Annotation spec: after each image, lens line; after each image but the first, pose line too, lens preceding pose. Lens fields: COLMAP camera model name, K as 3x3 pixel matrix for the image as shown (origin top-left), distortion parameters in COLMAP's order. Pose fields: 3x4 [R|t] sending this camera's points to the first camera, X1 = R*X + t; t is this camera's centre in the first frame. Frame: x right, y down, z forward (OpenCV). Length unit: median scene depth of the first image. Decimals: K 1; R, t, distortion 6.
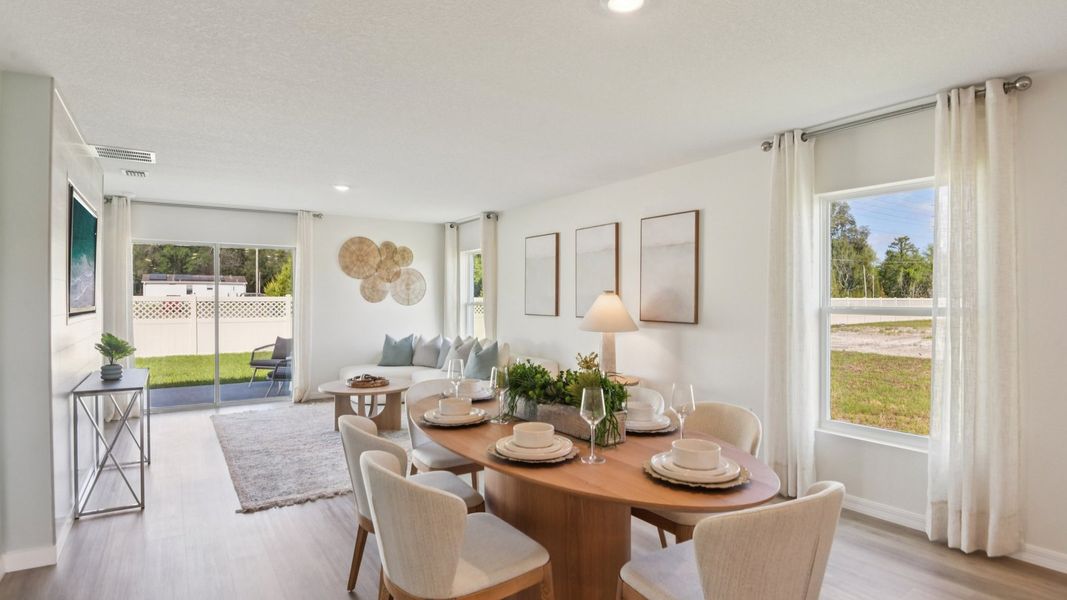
lens RADIAL K [[540.0, 0, 533.5], [0, 540.0, 300.0], [0, 0, 1]] dist [-0.021103, -0.001188]
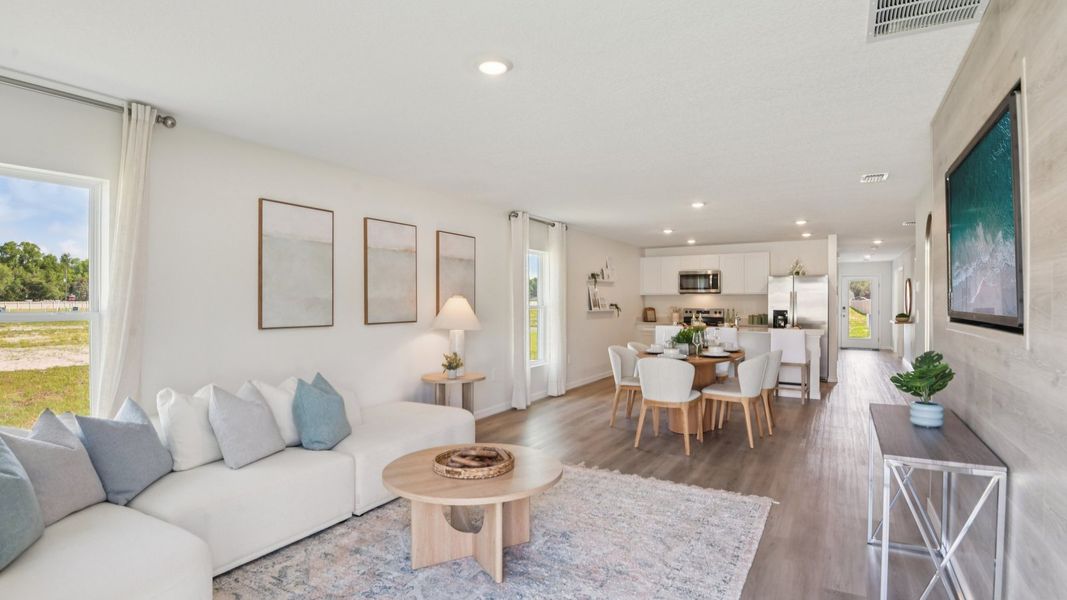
lens RADIAL K [[540.0, 0, 533.5], [0, 540.0, 300.0], [0, 0, 1]] dist [-0.021103, -0.001188]
pose [[-0.440122, 0.003762, 0.897930, -0.623200], [0.004908, 0.999986, -0.001784, -0.002159], [-0.897924, 0.003622, -0.440135, 0.914107]]
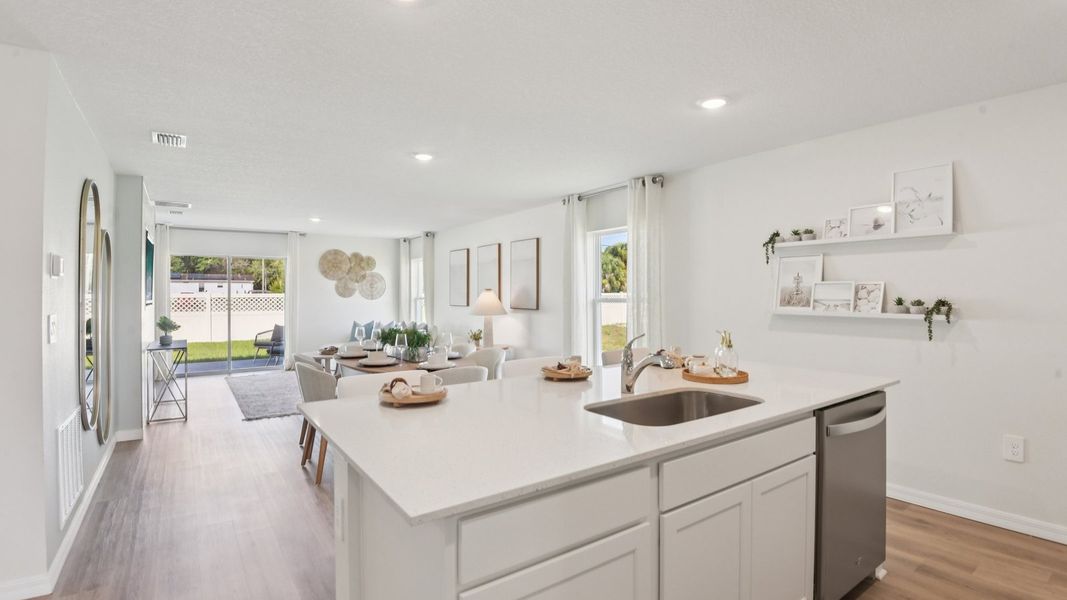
lens RADIAL K [[498.5, 0, 534.8], [0, 498.5, 293.2], [0, 0, 1]] dist [-0.027910, -0.001062]
pose [[0.999676, -0.003458, 0.025213, 0.160697], [0.003593, 0.999980, -0.005298, 0.002133], [-0.025194, 0.005387, 0.999668, -0.282864]]
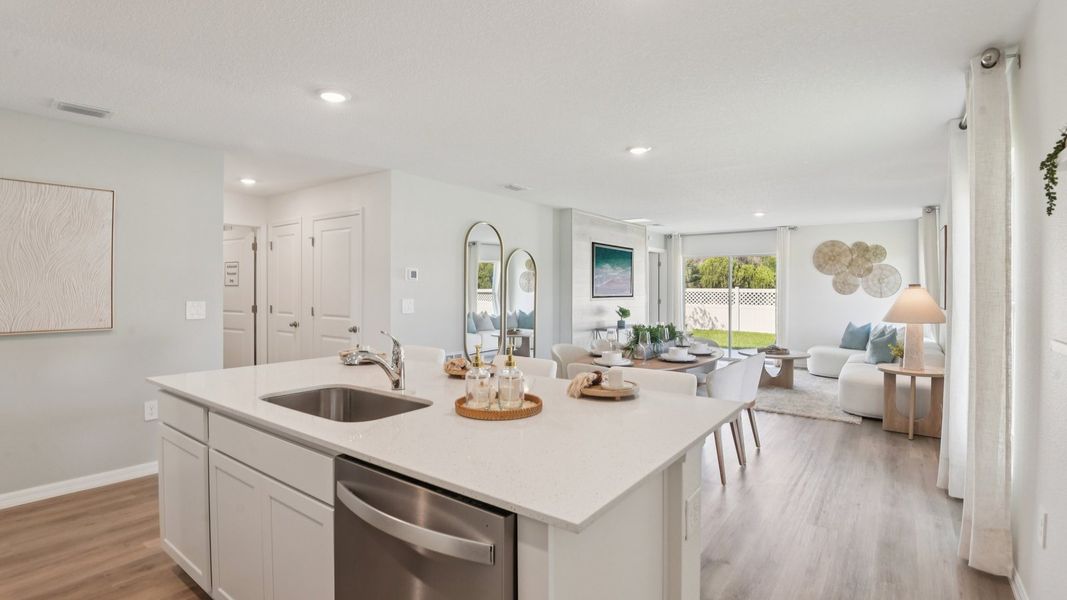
lens RADIAL K [[498.5, 0, 534.8], [0, 498.5, 293.2], [0, 0, 1]] dist [-0.027910, -0.001062]
pose [[0.337177, 0.008160, -0.941406, 0.535199], [-0.006717, 0.999958, 0.006261, -0.000433], [0.941417, 0.004212, 0.337218, -0.010351]]
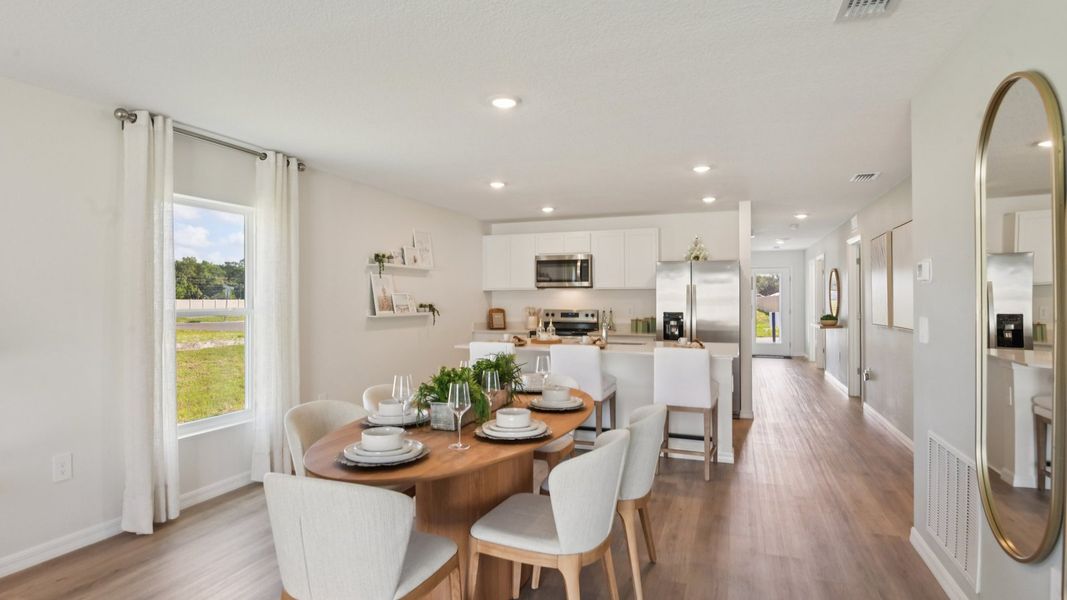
lens RADIAL K [[572.2, 0, 537.9], [0, 572.2, 292.5], [0, 0, 1]] dist [0.009879, 0.000069]
pose [[-0.598201, 0.011206, 0.801267, -0.334223], [0.007219, 0.999937, -0.008595, -0.003032], [-0.801313, 0.000643, -0.598245, 0.540539]]
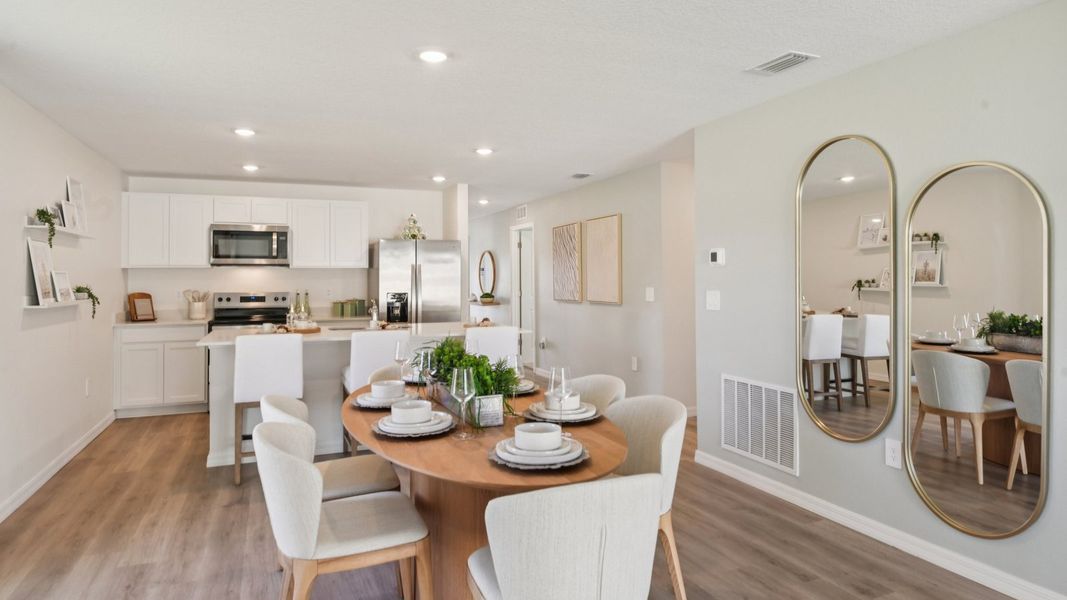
lens RADIAL K [[610.0, 0, 538.8], [0, 610.0, 267.3], [0, 0, 1]] dist [-0.018644, -0.000114]
pose [[-0.983910, 0.008605, 0.178457, -0.095372], [0.006681, 0.999913, -0.011381, -0.004921], [-0.178539, -0.010006, -0.983882, 0.690526]]
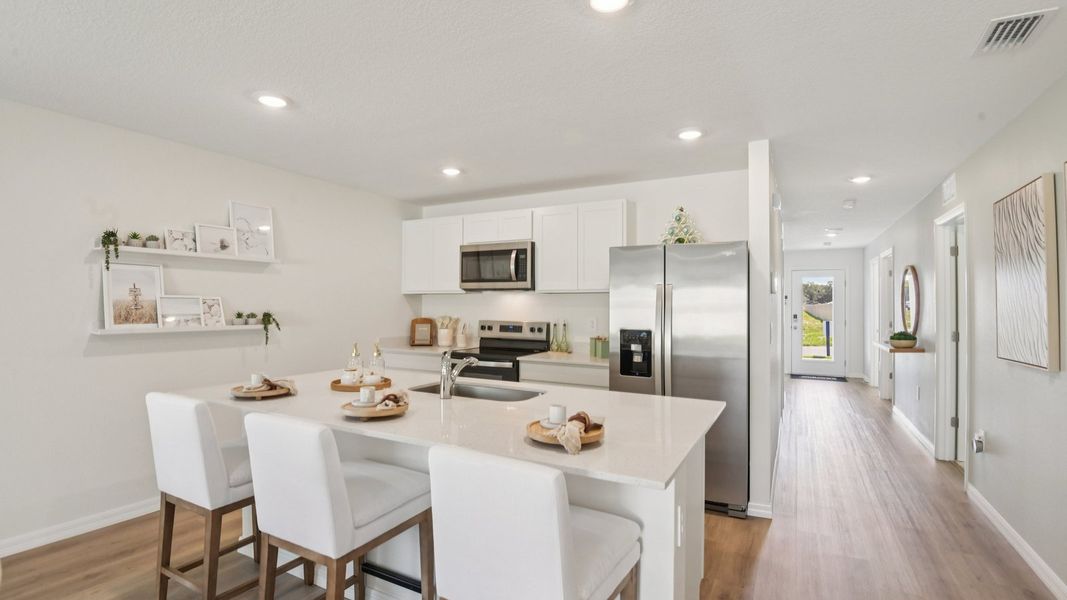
lens RADIAL K [[498.5, 0, 534.8], [0, 498.5, 293.2], [0, 0, 1]] dist [-0.027910, -0.001062]
pose [[-0.471018, 0.017038, 0.881959, -0.102057], [-0.000340, 0.999810, -0.019496, -0.004168], [-0.882123, -0.009483, -0.470923, 0.119296]]
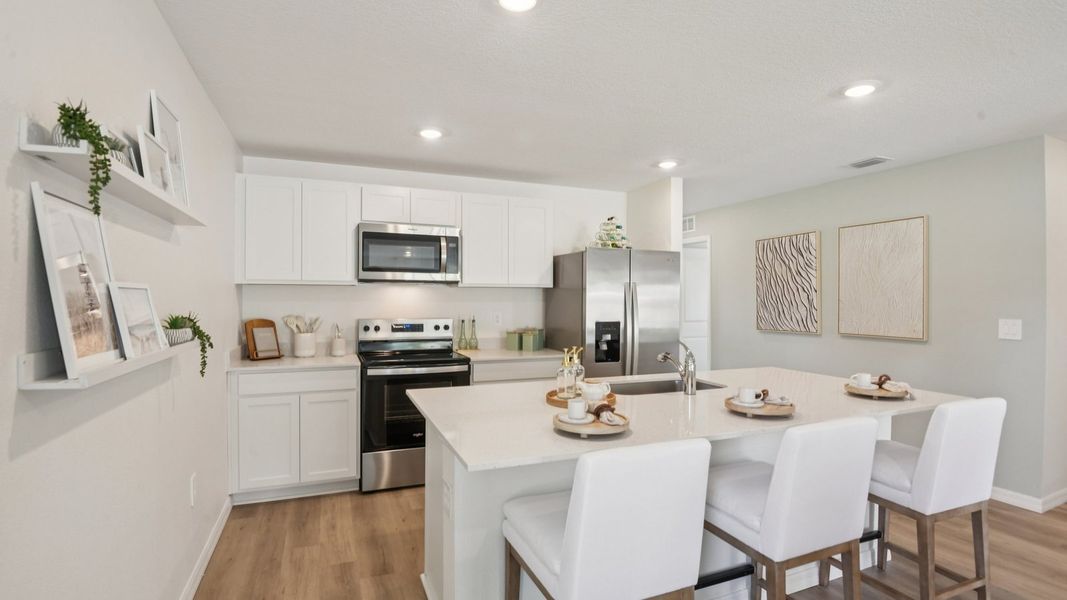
lens RADIAL K [[501.4, 0, 537.5], [0, 501.4, 299.3], [0, 0, 1]] dist [-0.014794, -0.000635]
pose [[-0.980466, -0.004424, 0.196641, 0.258403], [-0.003095, 0.999970, 0.007066, -0.006681], [-0.196666, 0.006319, -0.980450, 0.368897]]
